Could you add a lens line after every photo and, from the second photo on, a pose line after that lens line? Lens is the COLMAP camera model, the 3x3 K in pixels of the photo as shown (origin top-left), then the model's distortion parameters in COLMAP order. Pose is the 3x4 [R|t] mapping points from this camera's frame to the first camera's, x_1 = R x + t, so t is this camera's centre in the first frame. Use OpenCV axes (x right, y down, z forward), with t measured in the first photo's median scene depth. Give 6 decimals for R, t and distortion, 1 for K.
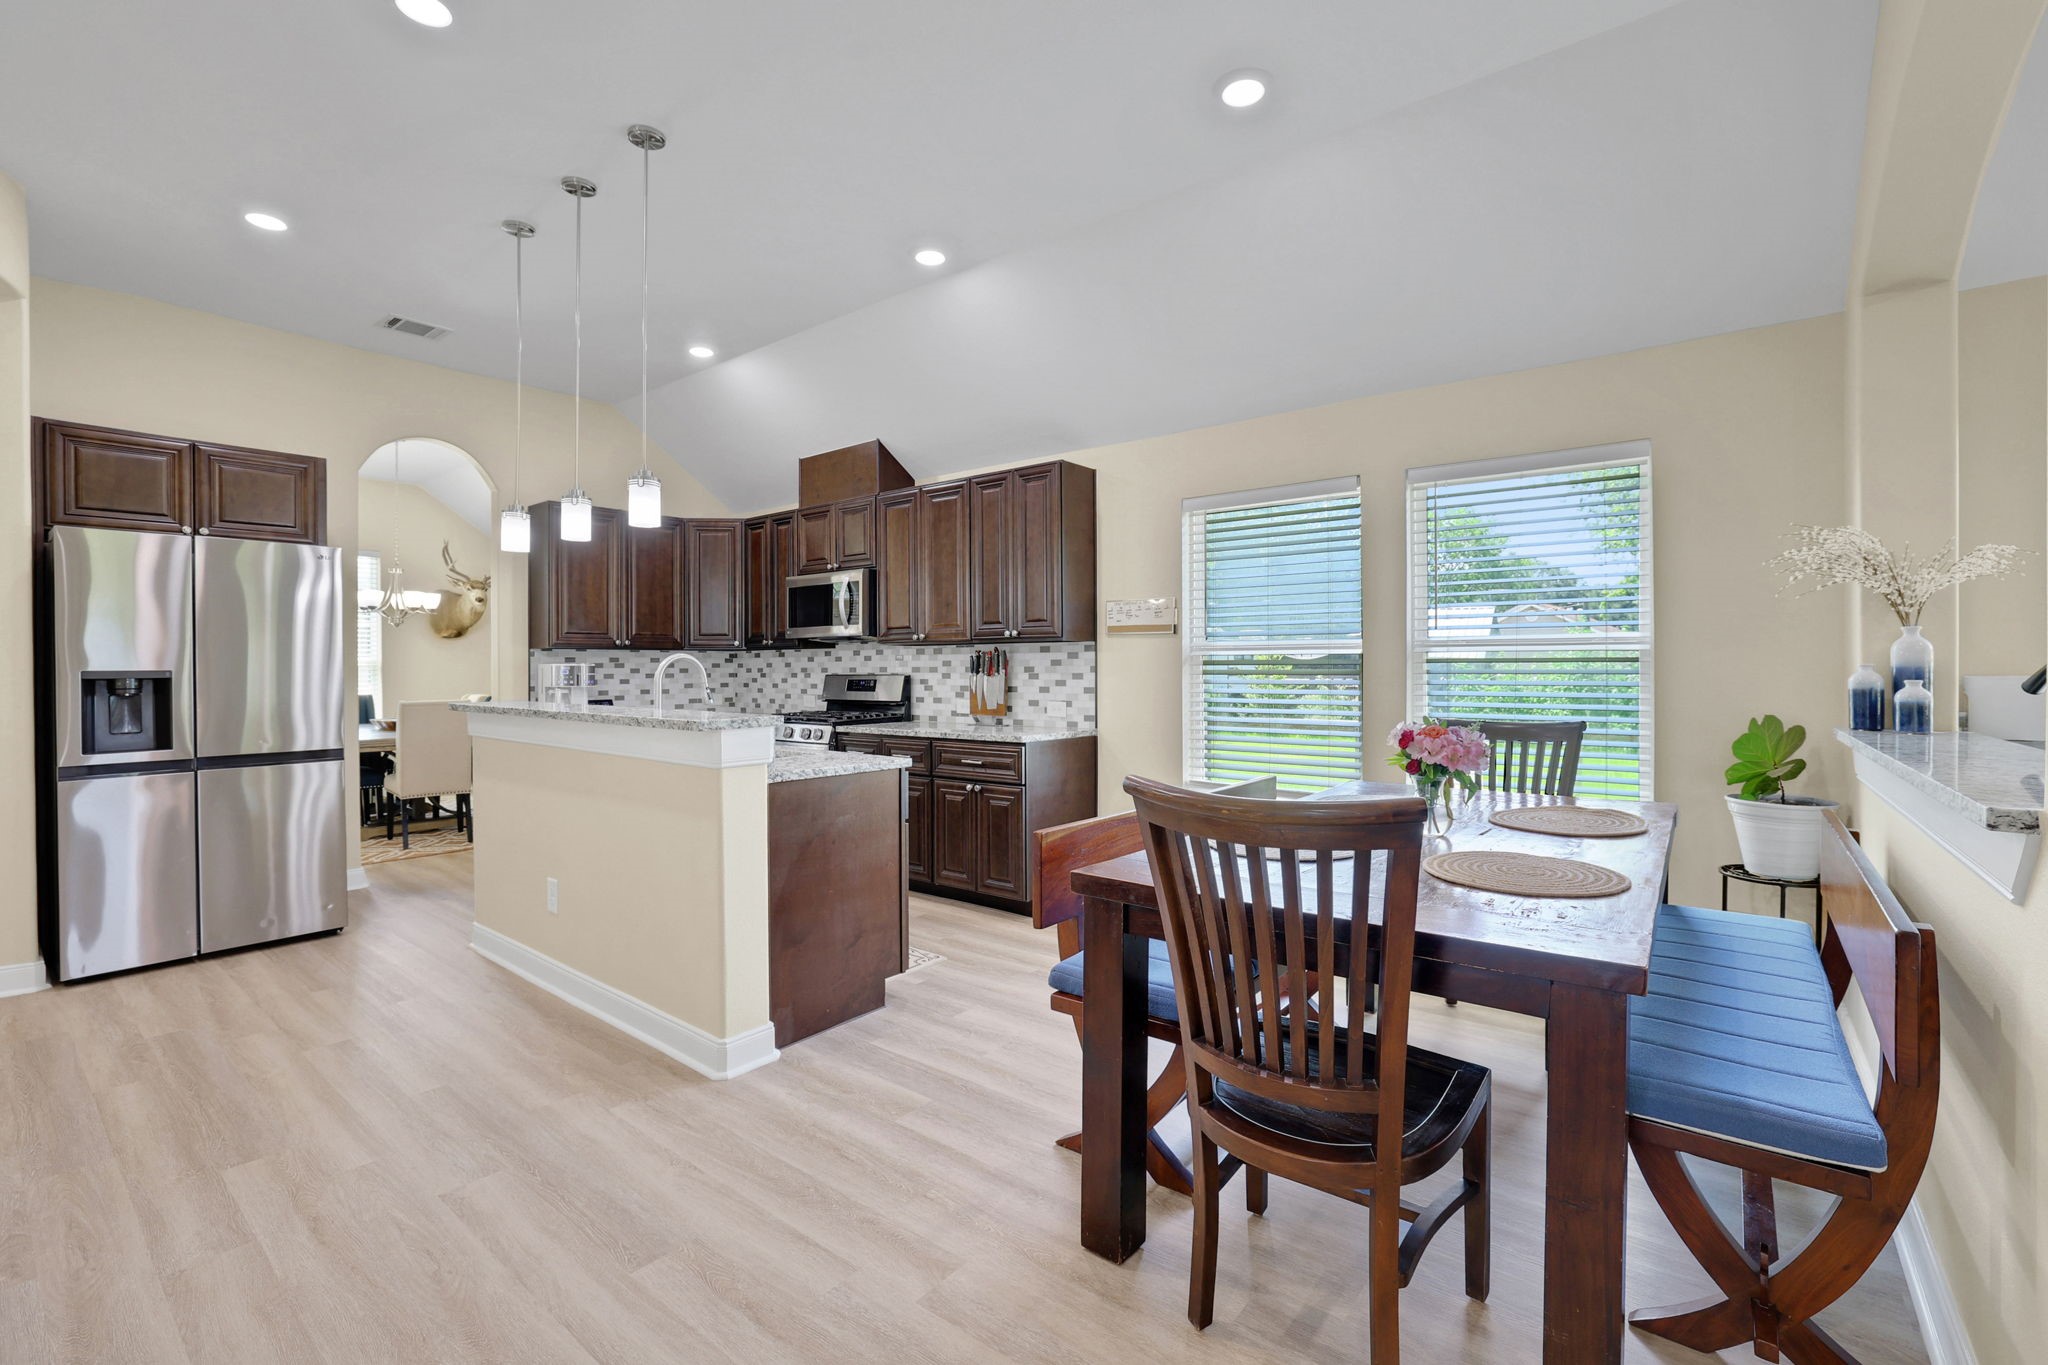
lens RADIAL K [[897.9, 0, 1038.7], [0, 897.9, 672.1], [0, 0, 1]] dist [-0.047677, 0.019809]
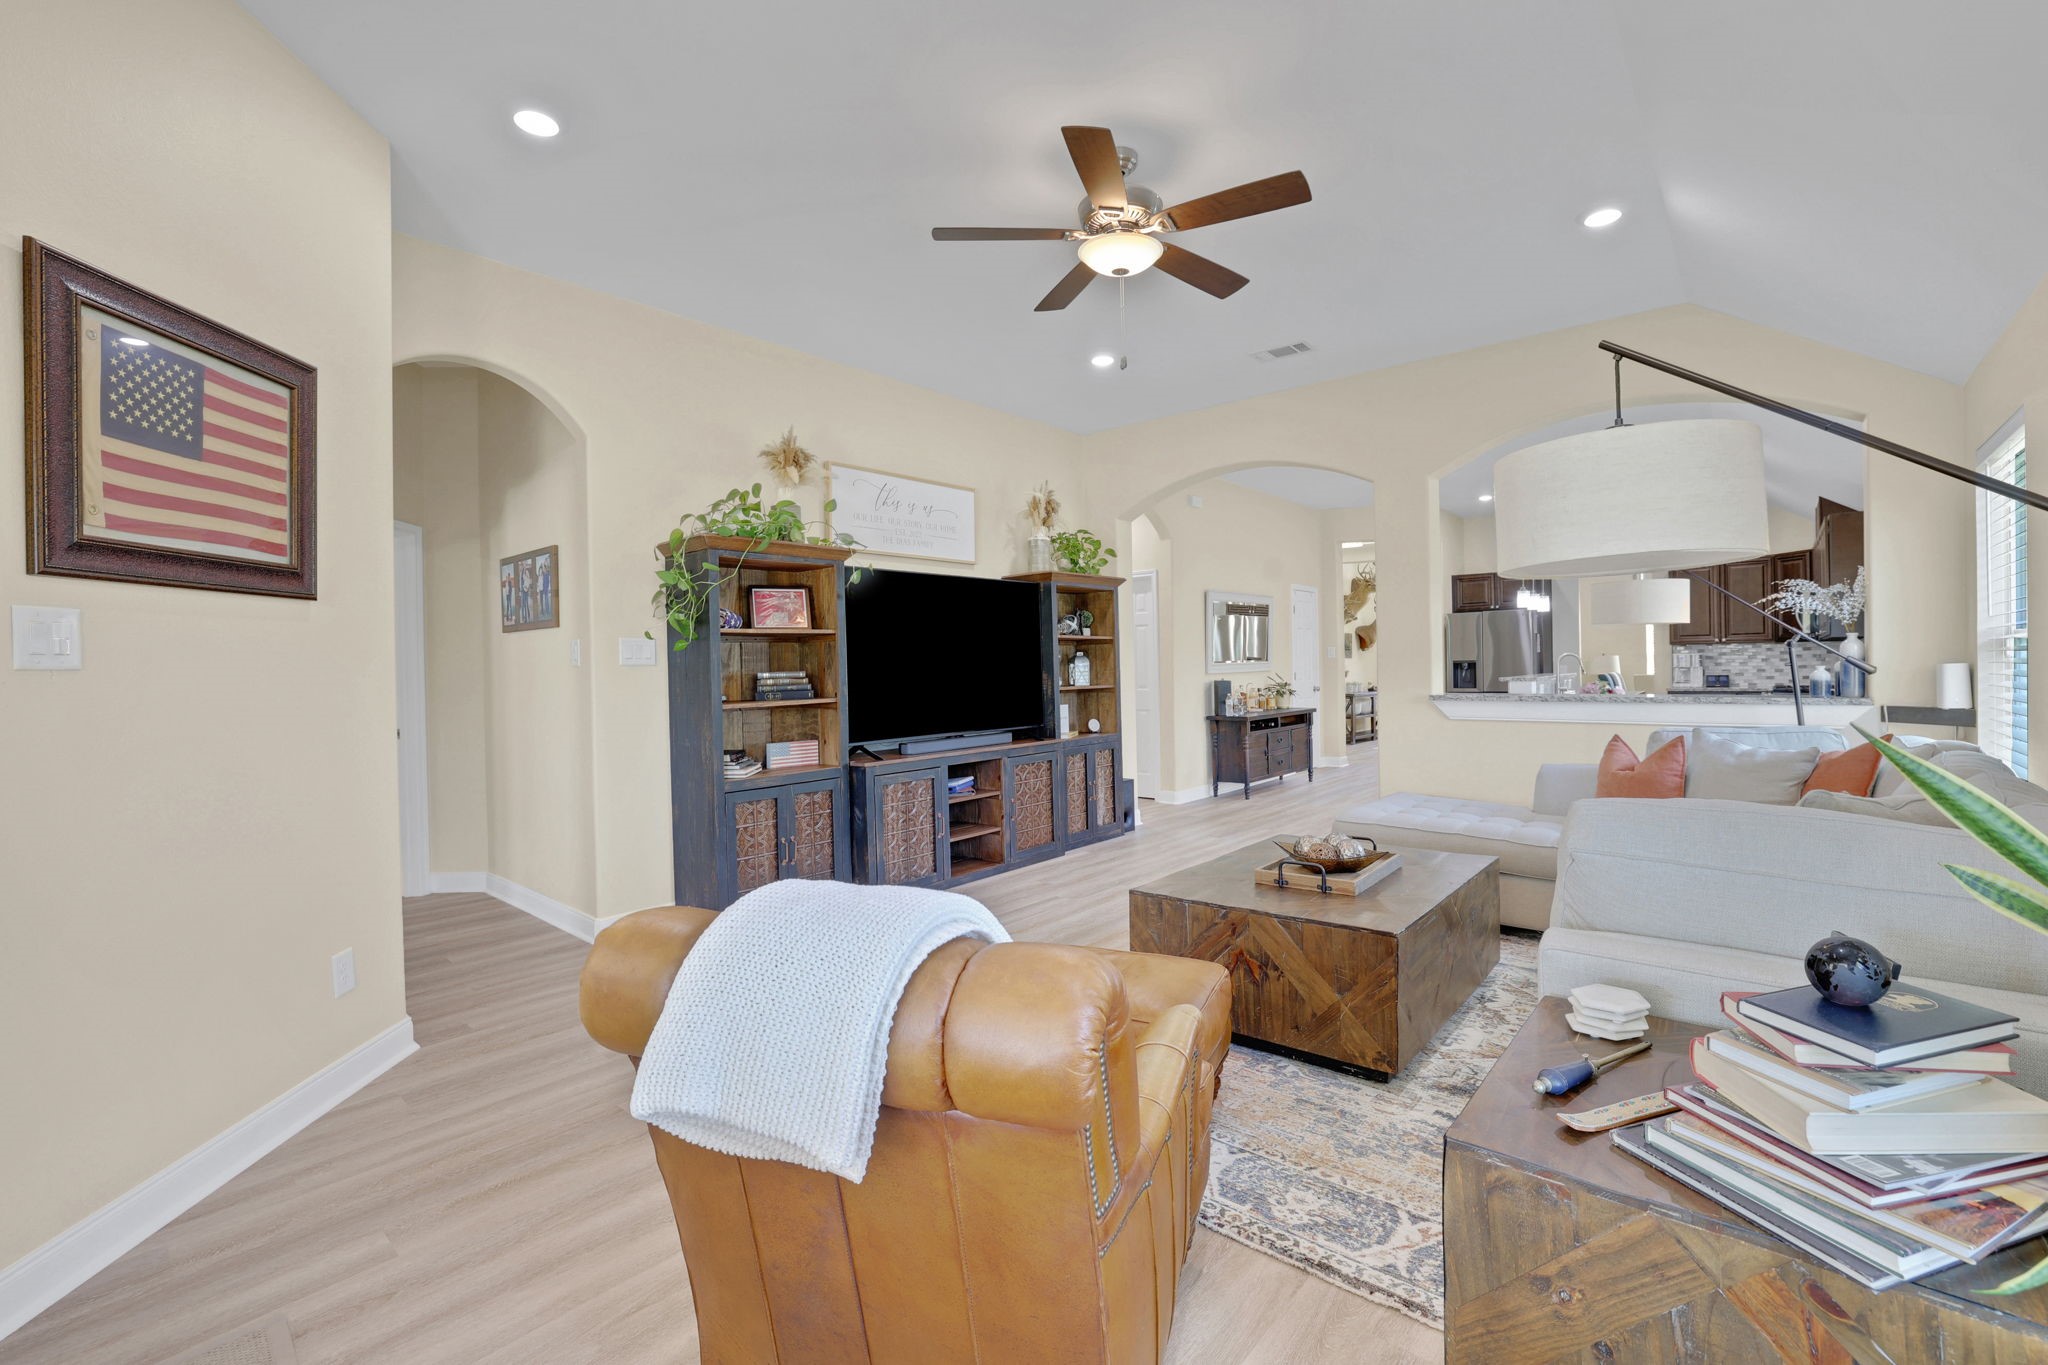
lens RADIAL K [[897.9, 0, 1038.7], [0, 897.9, 672.1], [0, 0, 1]] dist [-0.047677, 0.019809]
pose [[-0.043965, 0.011727, -0.998964, 1.448615], [0.011978, 0.999865, 0.011210, -0.009049], [0.998961, -0.011473, -0.044100, -0.220154]]
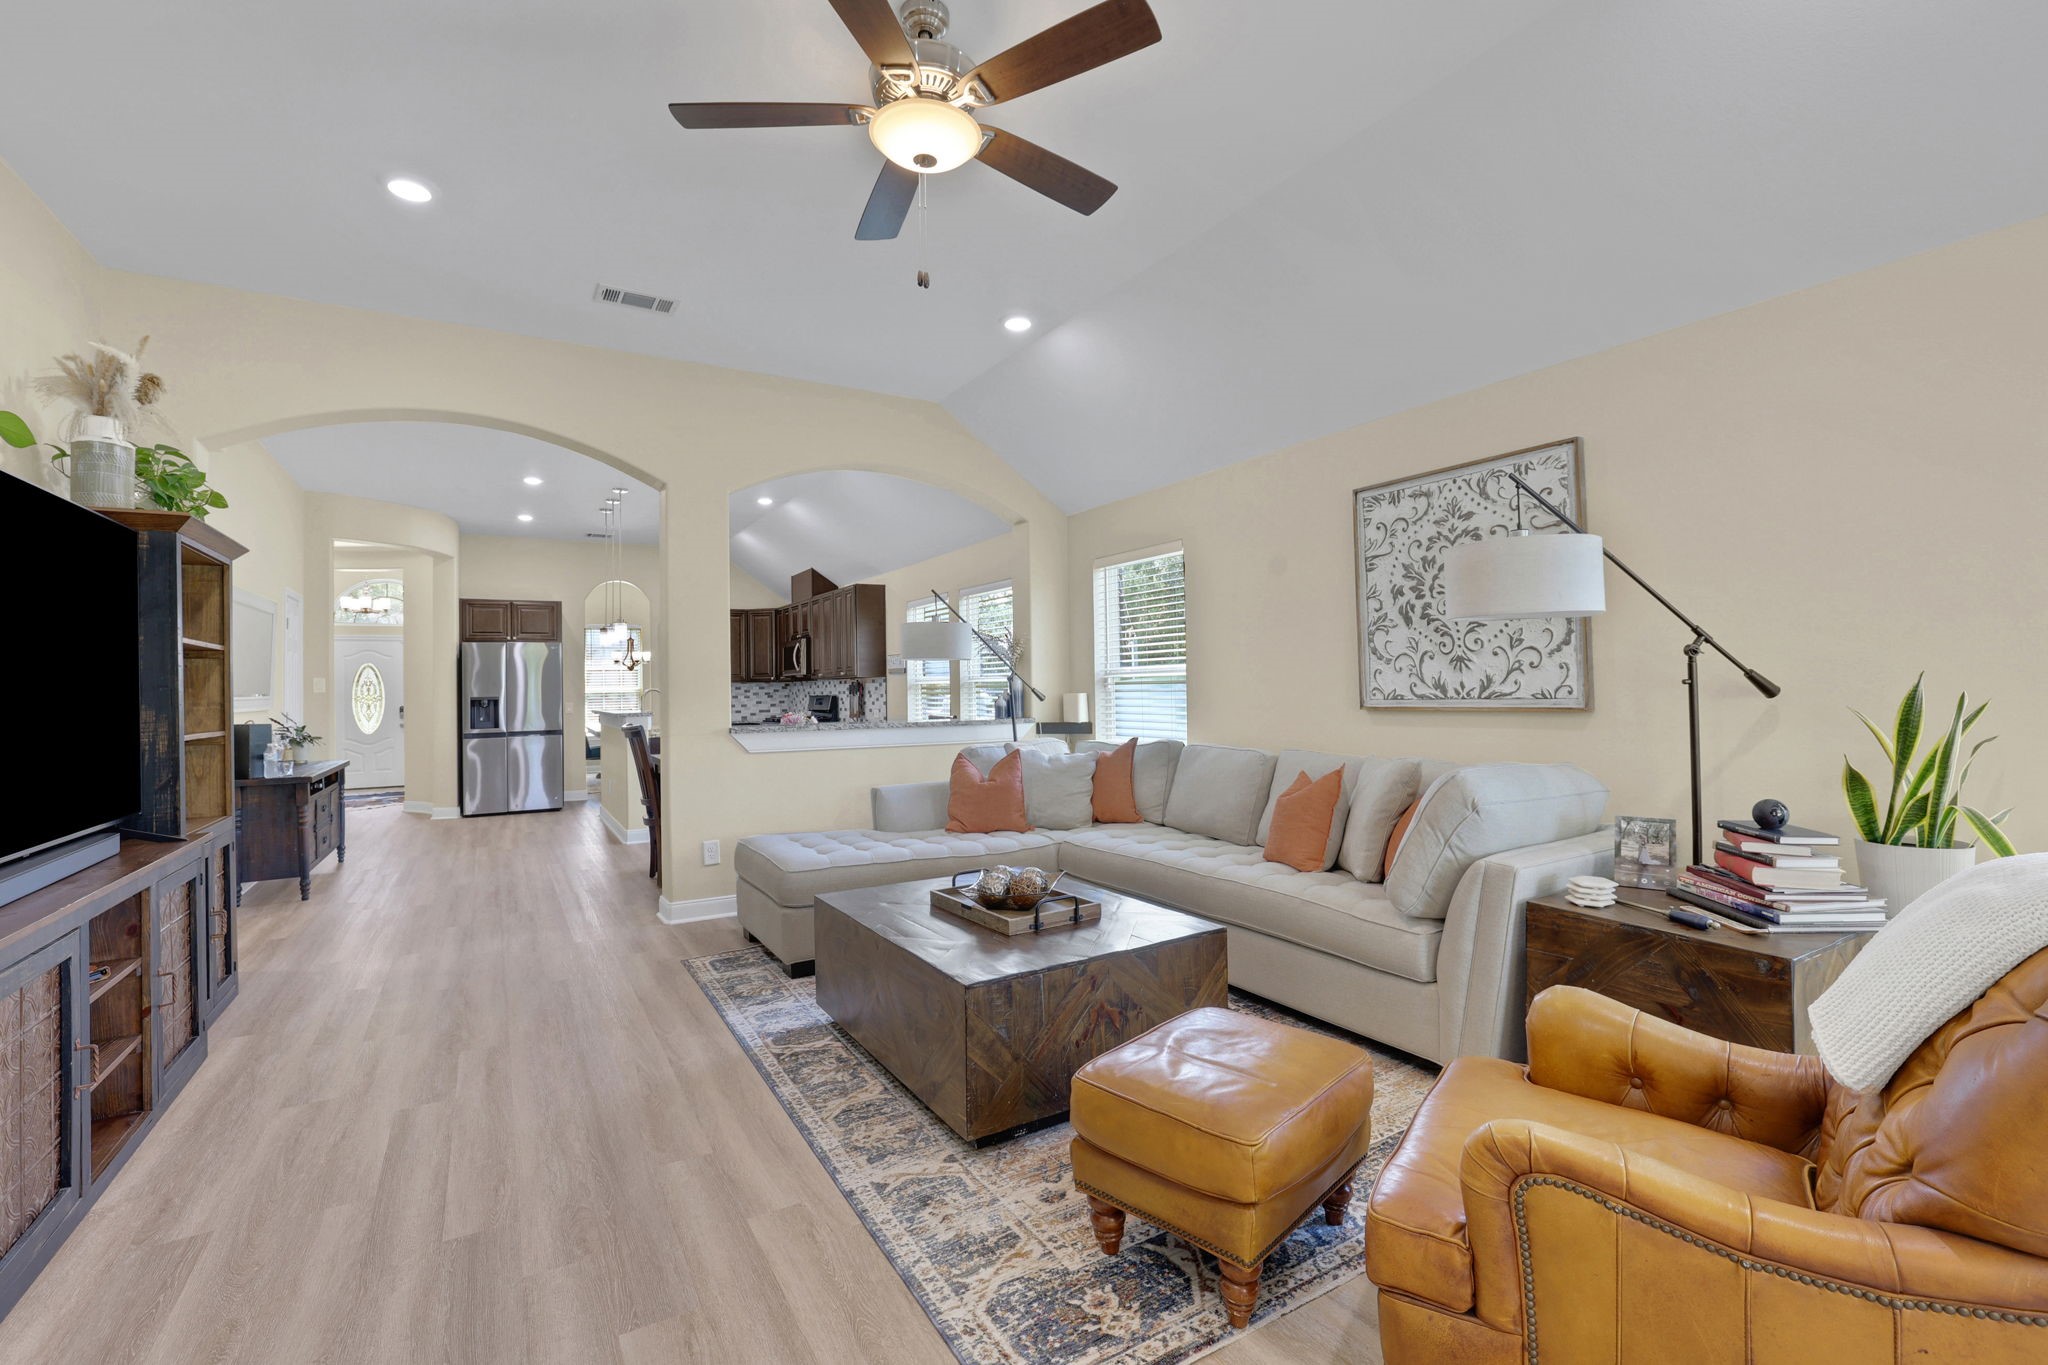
lens RADIAL K [[897.9, 0, 1038.7], [0, 897.9, 672.1], [0, 0, 1]] dist [-0.047677, 0.019809]
pose [[0.938347, -0.016565, -0.345297, 0.998986], [0.009419, 0.999706, -0.022362, -0.000389], [0.345566, 0.017731, 0.938227, -0.630185]]
